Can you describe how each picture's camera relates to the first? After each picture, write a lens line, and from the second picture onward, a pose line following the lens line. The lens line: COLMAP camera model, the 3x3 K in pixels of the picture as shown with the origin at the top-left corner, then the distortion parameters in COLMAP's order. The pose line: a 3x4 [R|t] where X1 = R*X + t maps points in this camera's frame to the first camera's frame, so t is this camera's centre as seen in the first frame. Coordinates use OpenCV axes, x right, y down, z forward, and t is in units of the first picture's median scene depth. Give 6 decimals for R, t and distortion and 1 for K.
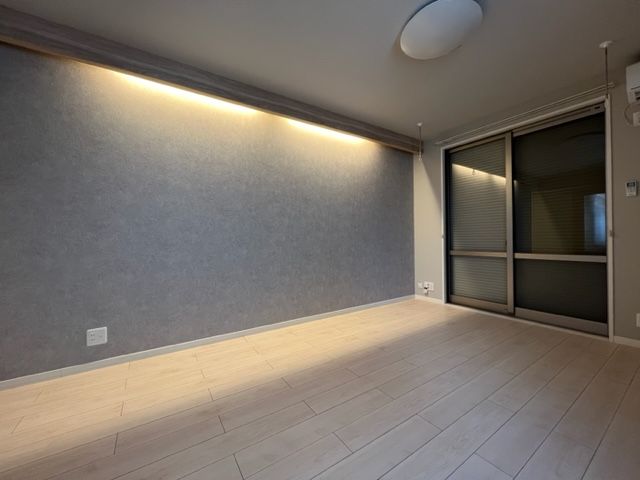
lens RADIAL K [[254.3, 0, 316.2], [0, 254.3, 237.2], [0, 0, 1]] dist [0.001497, -0.000228]
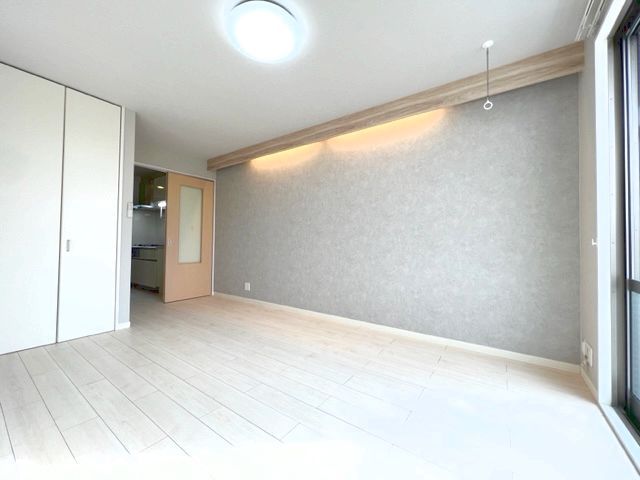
lens RADIAL K [[257.2, 0, 318.2], [0, 257.2, 237.3], [0, 0, 1]] dist [0.001135, 0.000030]
pose [[0.367666, -0.002341, -0.929955, 1.337666], [-0.010085, 0.999928, -0.006505, -0.015034], [0.929903, 0.011770, 0.367616, 0.741144]]
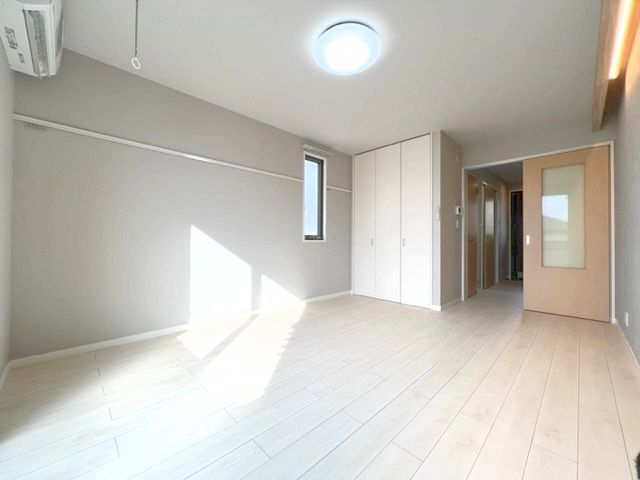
lens RADIAL K [[257.2, 0, 324.9], [0, 257.2, 238.7], [0, 0, 1]] dist [0.001135, 0.000030]
pose [[-0.976766, 0.000736, -0.214308, 0.726905], [0.005333, 0.999768, -0.020873, 0.038630], [0.214243, -0.021531, -0.976543, 1.830972]]
